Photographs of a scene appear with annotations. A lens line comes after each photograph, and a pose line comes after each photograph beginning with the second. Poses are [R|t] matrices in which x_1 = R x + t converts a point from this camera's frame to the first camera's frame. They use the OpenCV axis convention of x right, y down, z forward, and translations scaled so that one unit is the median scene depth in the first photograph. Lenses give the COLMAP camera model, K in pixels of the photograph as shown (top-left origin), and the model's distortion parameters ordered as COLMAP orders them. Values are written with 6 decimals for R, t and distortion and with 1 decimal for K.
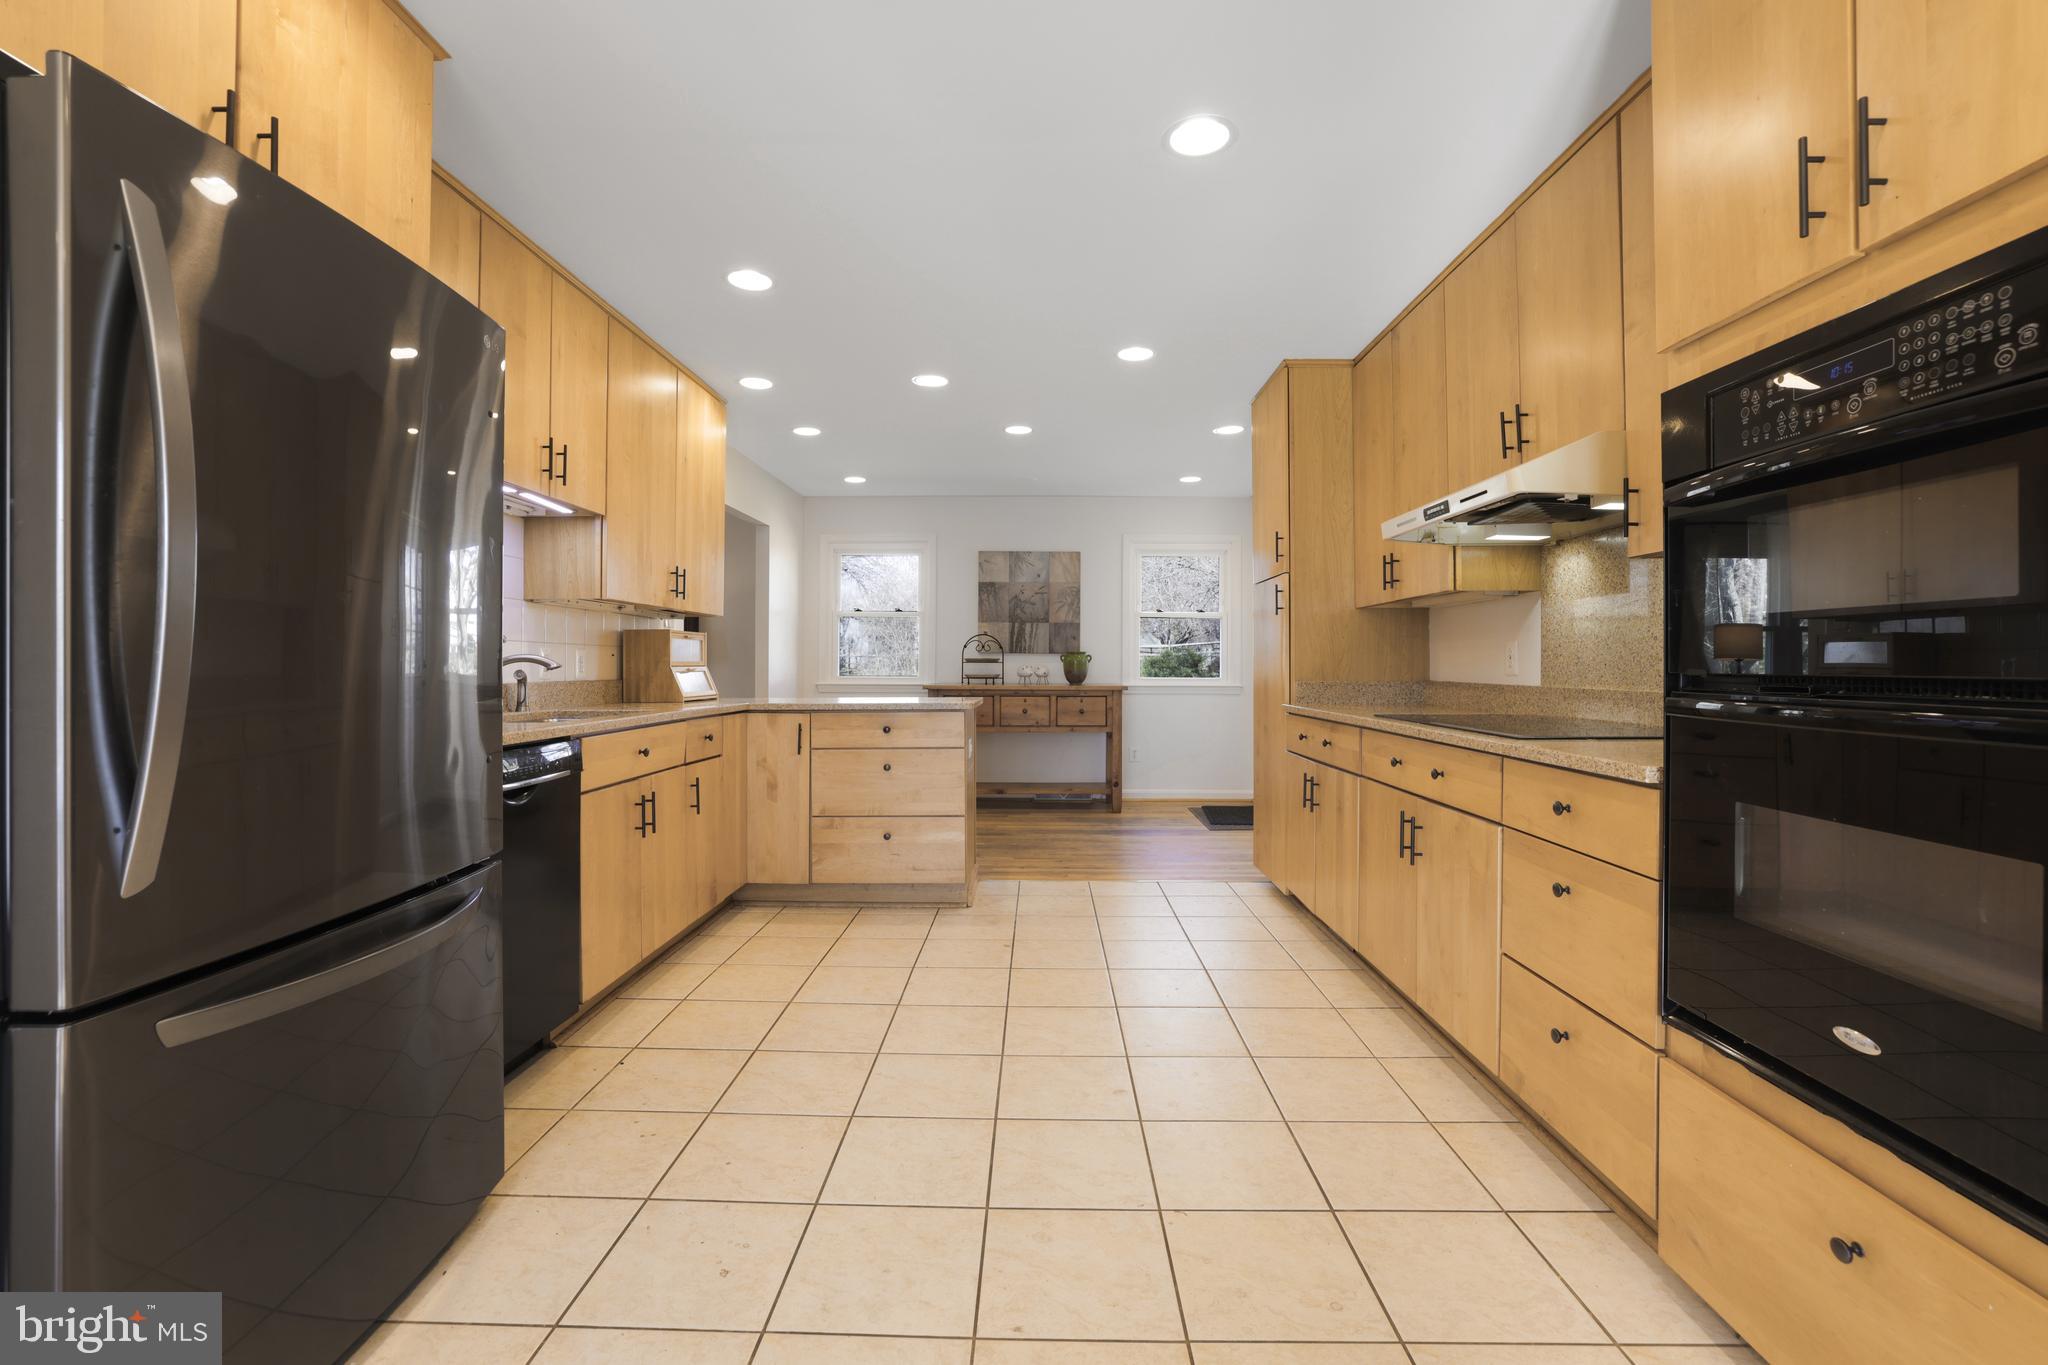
lens RADIAL K [[881.5, 0, 1022.5], [0, 881.5, 664.9], [0, 0, 1]] dist [-0.030290, 0.002558]
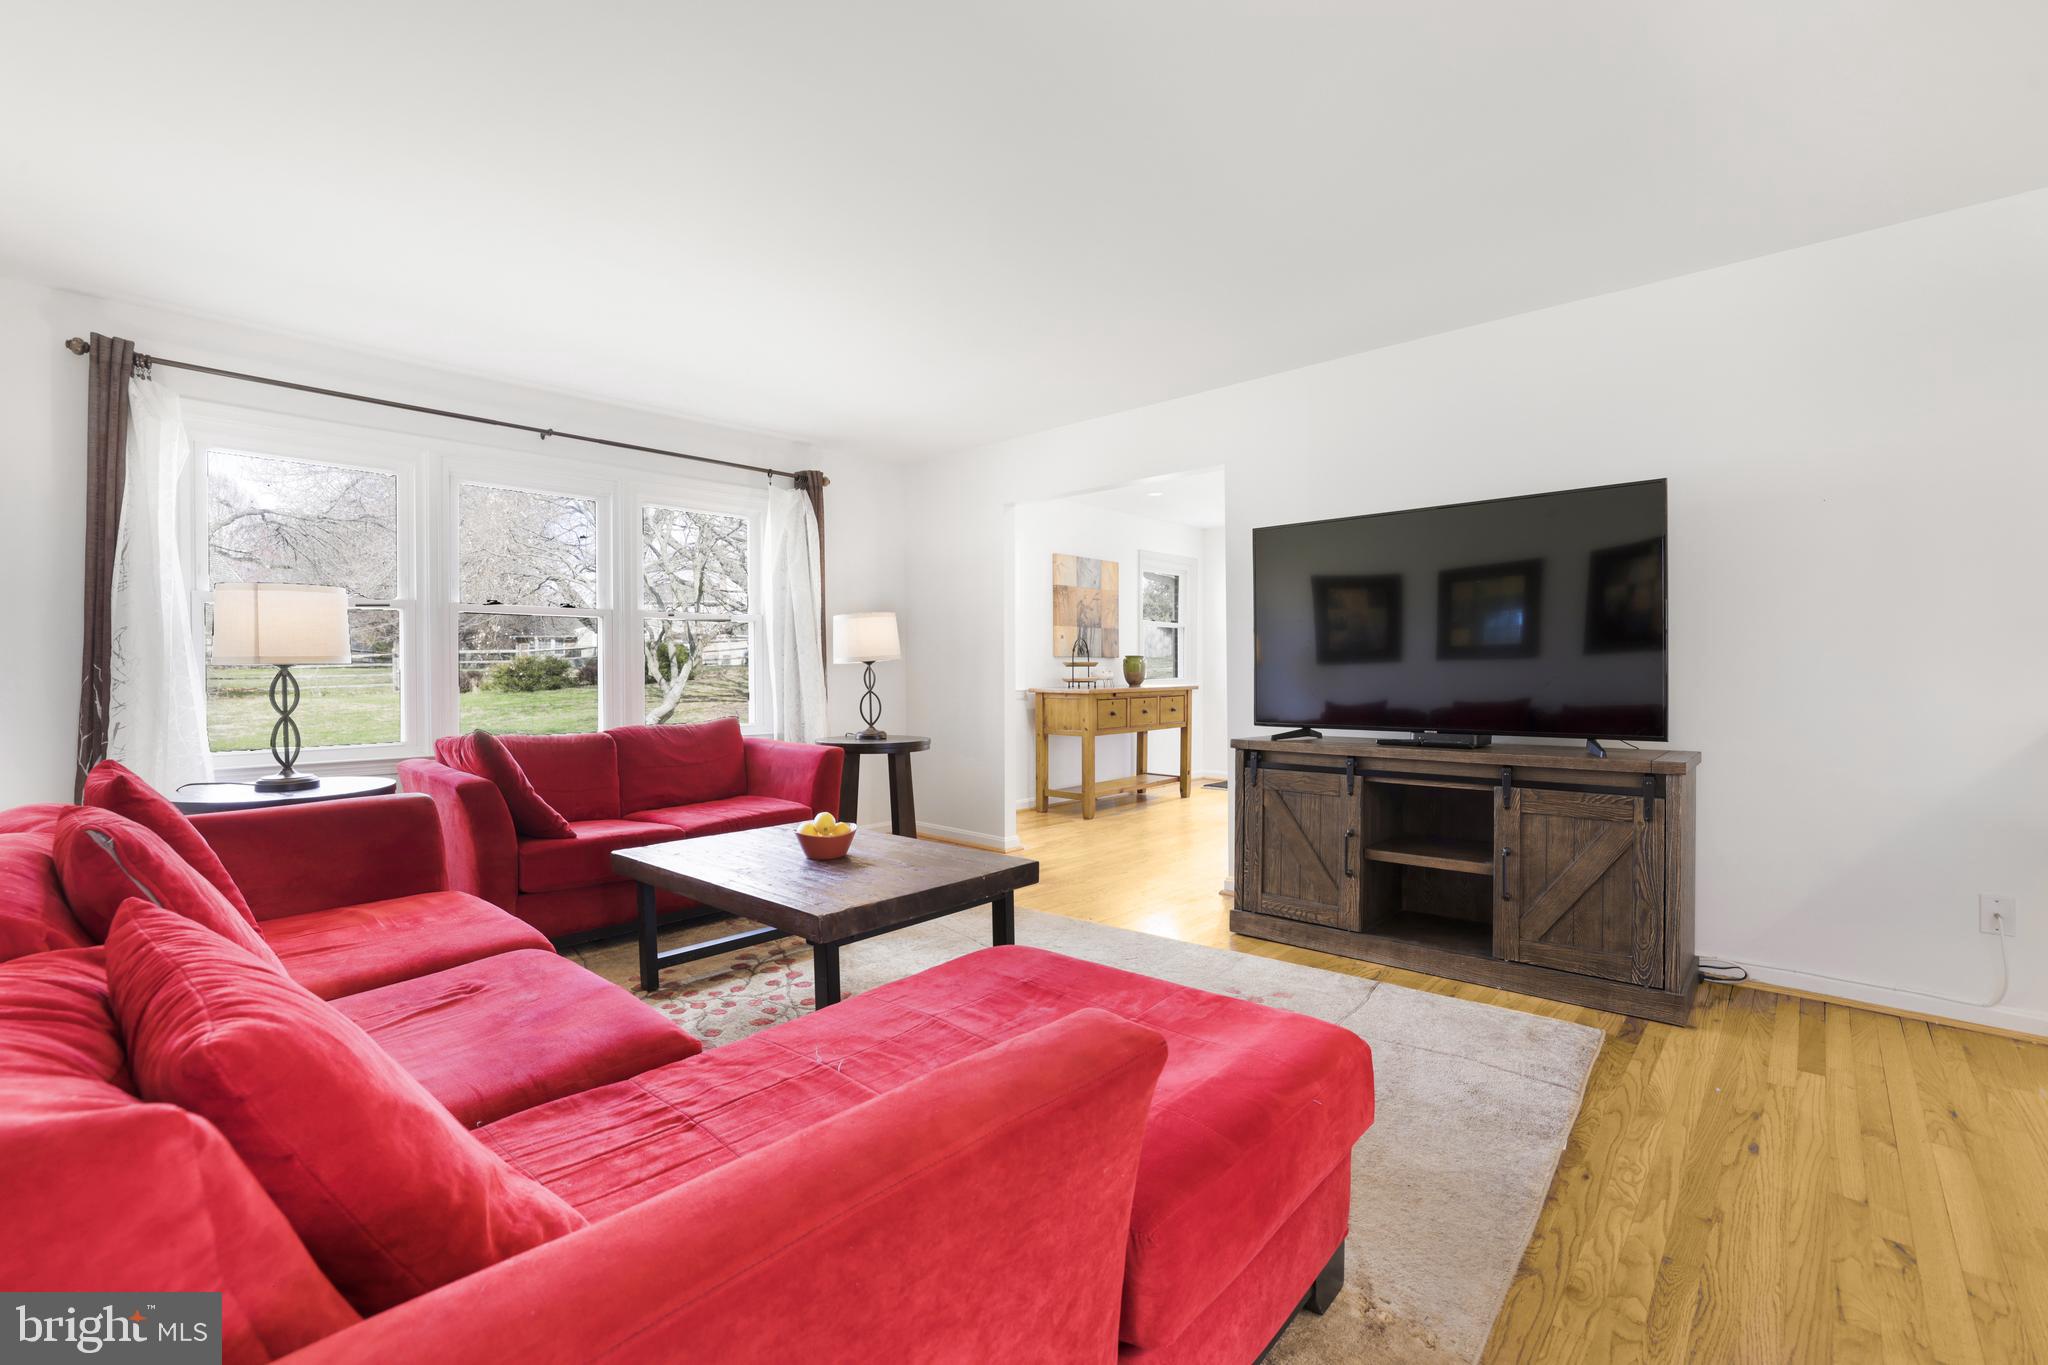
lens RADIAL K [[881.5, 0, 1024.1], [0, 881.5, 670.3], [0, 0, 1]] dist [-0.030290, 0.002558]
pose [[0.653522, -0.009521, 0.756847, -0.816519], [0.011964, 0.999926, 0.002248, -0.001322], [-0.756813, 0.007586, 0.653588, 0.389738]]
